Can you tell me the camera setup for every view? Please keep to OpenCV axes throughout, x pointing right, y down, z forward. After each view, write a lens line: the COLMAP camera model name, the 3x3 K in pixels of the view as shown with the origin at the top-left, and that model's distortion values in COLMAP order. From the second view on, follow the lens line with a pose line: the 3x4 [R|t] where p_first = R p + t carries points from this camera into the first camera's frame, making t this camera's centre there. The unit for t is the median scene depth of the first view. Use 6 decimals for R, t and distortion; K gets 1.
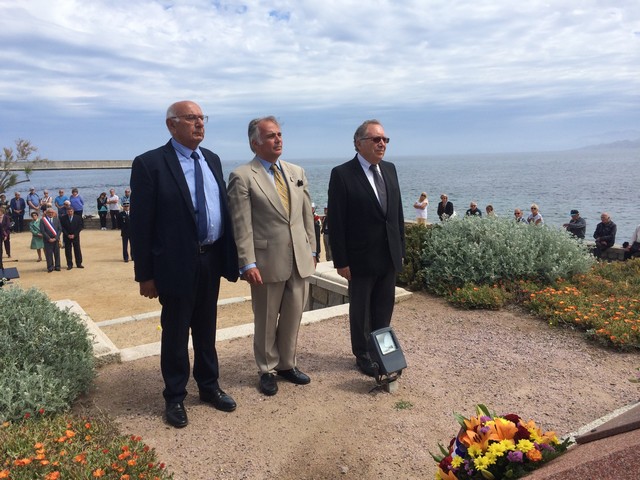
lens RADIAL K [[537.7, 0, 314.5], [0, 537.7, 234.6], [0, 0, 1]] dist [0.074739, -0.090109]
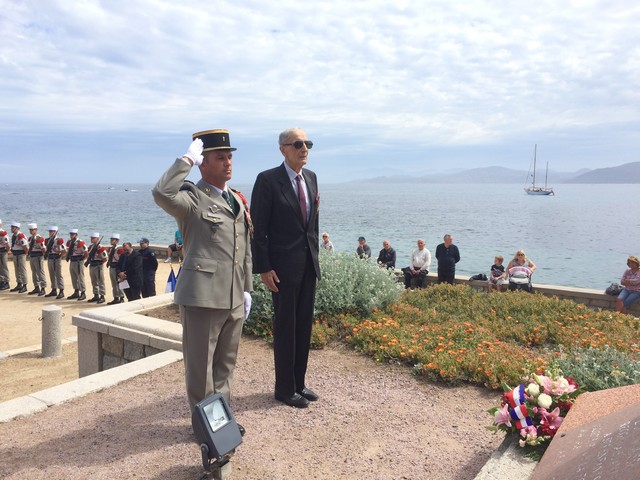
lens RADIAL K [[537.7, 0, 314.5], [0, 537.7, 234.6], [0, 0, 1]] dist [0.074739, -0.090109]
pose [[0.926153, -0.008981, 0.377042, -0.024148], [0.028269, 0.998557, -0.045655, -0.016868], [-0.376088, 0.052942, 0.925070, 0.165695]]
